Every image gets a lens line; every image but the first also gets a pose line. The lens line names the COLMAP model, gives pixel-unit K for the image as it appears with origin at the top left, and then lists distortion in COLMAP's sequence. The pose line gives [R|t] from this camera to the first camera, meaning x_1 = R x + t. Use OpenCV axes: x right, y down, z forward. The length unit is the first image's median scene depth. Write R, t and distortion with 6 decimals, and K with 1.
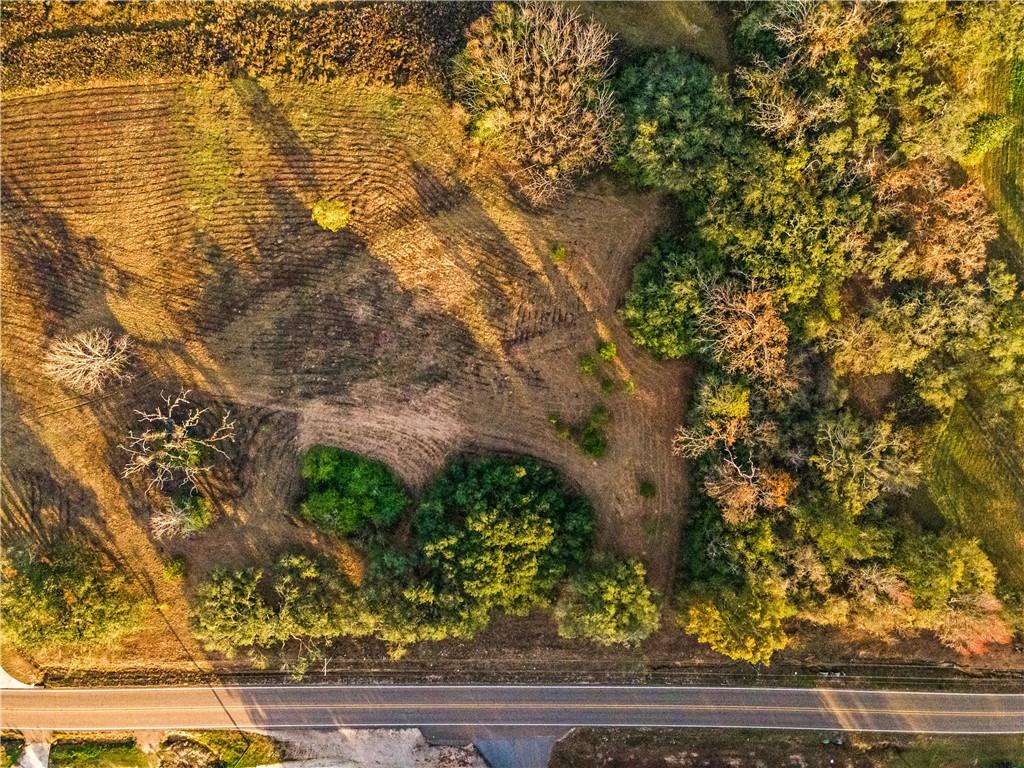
lens RADIAL K [[754.2, 0, 516.0], [0, 754.2, 384.0], [0, 0, 1]] dist [0.017929, 0.048560]
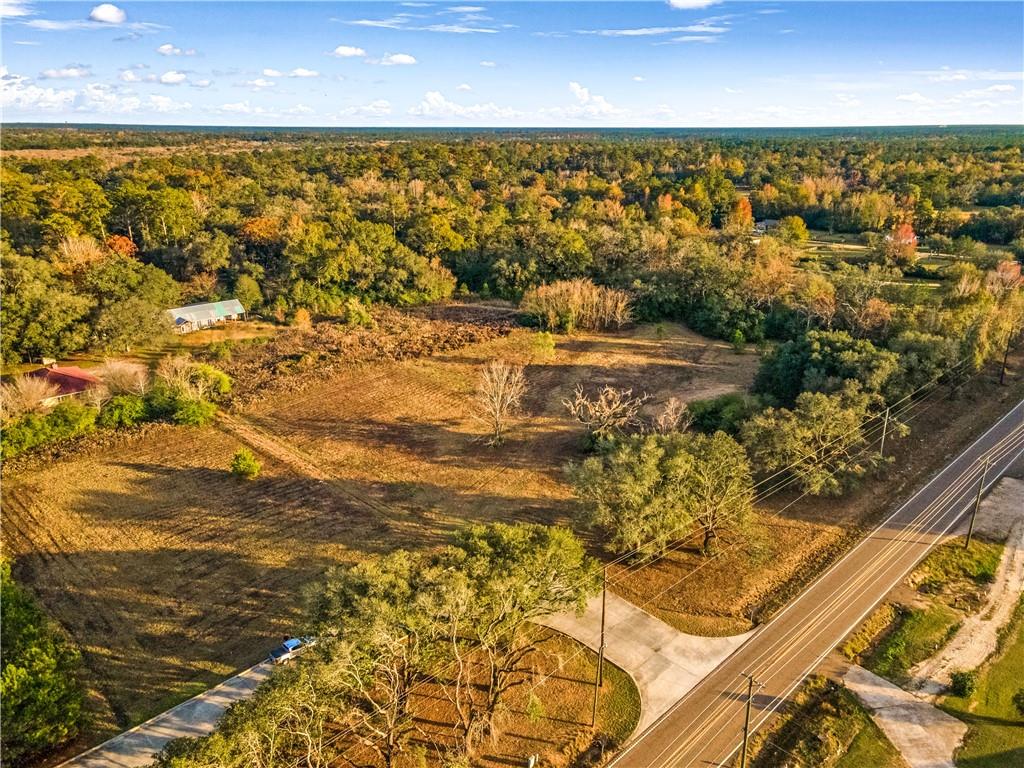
lens RADIAL K [[754.2, 0, 516.0], [0, 754.2, 384.0], [0, 0, 1]] dist [0.017929, 0.048560]
pose [[0.704664, -0.222306, 0.673817, -1.164586], [0.709499, 0.231148, -0.665719, 0.634522], [-0.007758, 0.947180, 0.320608, 0.605877]]
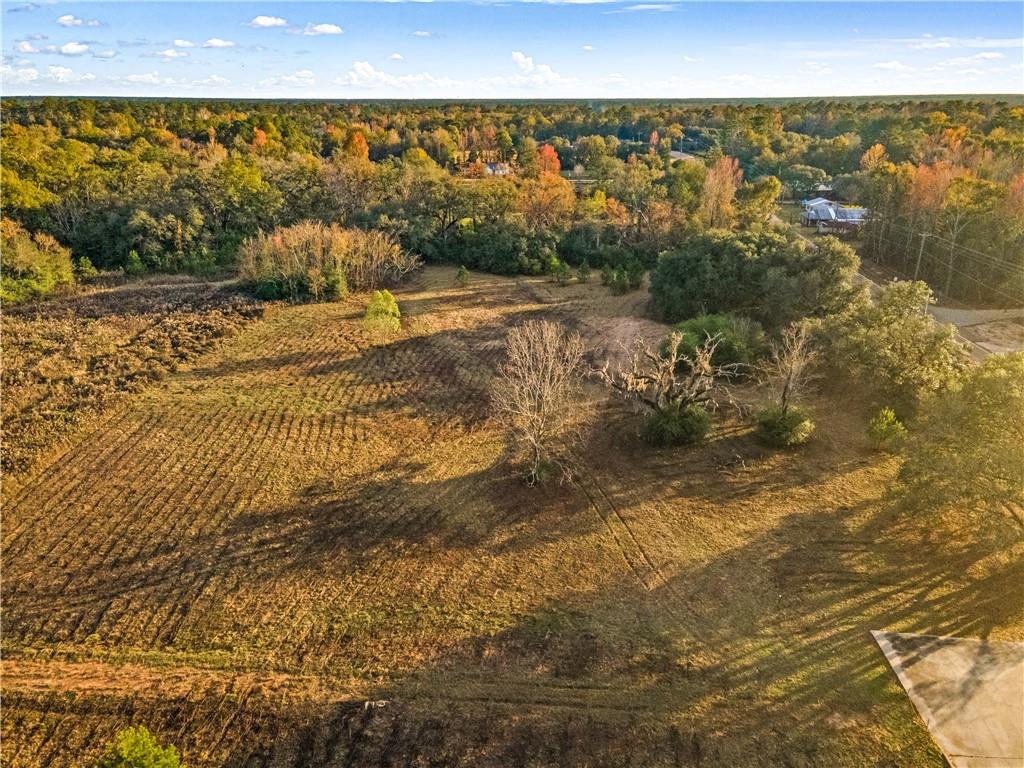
lens RADIAL K [[751.7, 0, 522.0], [0, 751.7, 381.0], [0, 0, 1]] dist [-0.002355, 0.080223]
pose [[0.074813, -0.345710, 0.935354, -1.015377], [0.997197, 0.026396, -0.070003, -0.005115], [-0.000489, 0.937970, 0.346716, 0.746389]]
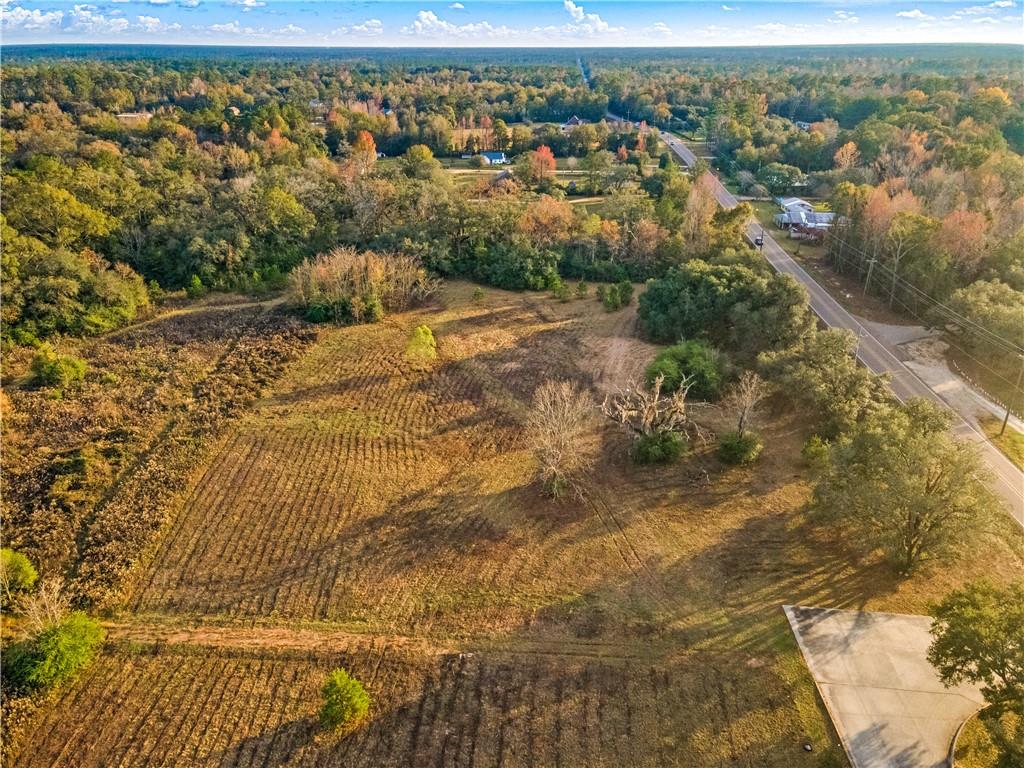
lens RADIAL K [[749.1, 0, 516.1], [0, 749.1, 383.9], [0, 0, 1]] dist [0.011828, 0.057018]
pose [[0.064615, -0.403641, 0.912633, -1.163659], [0.997910, 0.027023, -0.058701, -0.028899], [-0.000968, 0.914518, 0.404543, 0.604548]]
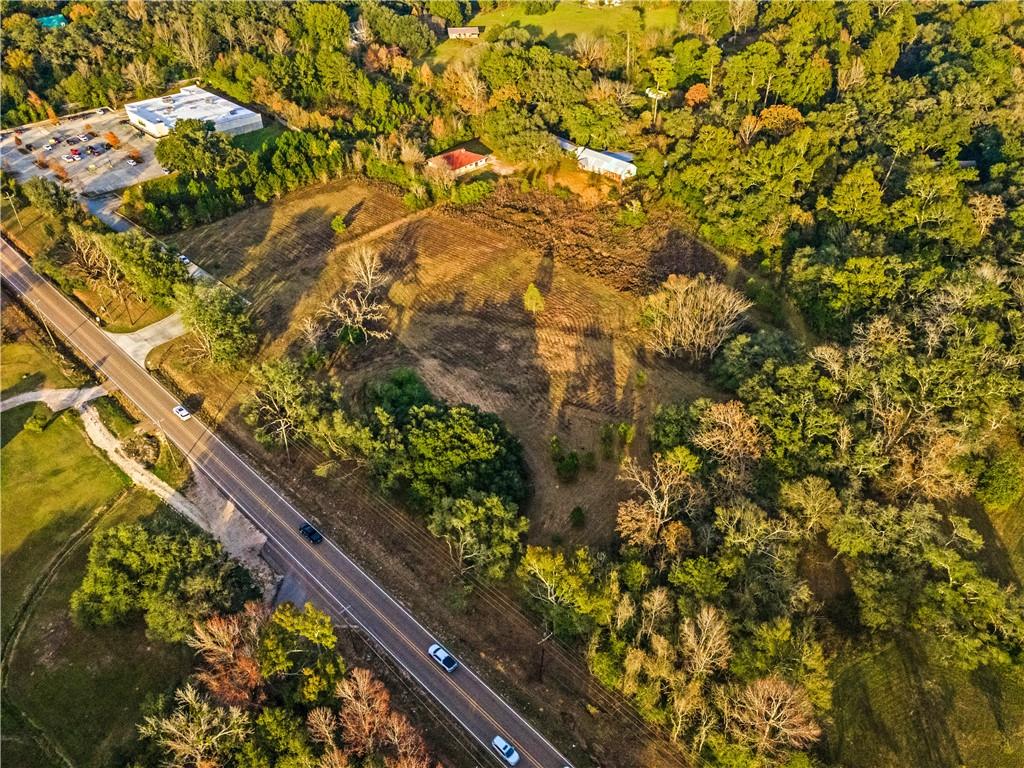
lens RADIAL K [[749.1, 0, 516.1], [0, 749.1, 383.9], [0, 0, 1]] dist [0.011828, 0.057018]
pose [[0.724459, 0.428925, -0.539614, 0.605965], [-0.689317, 0.449745, -0.567953, 0.723442], [-0.000921, 0.783424, 0.621487, 0.178486]]
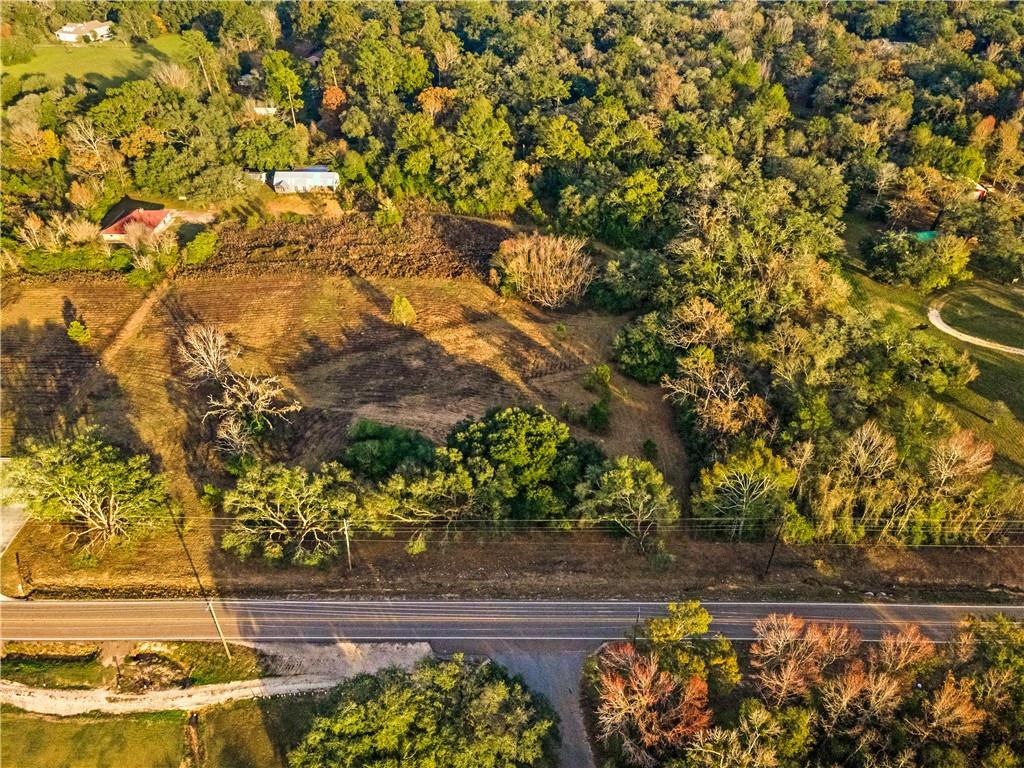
lens RADIAL K [[749.1, 0, 516.1], [0, 749.1, 383.9], [0, 0, 1]] dist [0.011828, 0.057018]
pose [[0.999983, 0.004124, 0.004184, -0.032835], [0.000924, 0.592930, -0.805253, 0.985356], [-0.005802, 0.805243, 0.592916, 0.250566]]
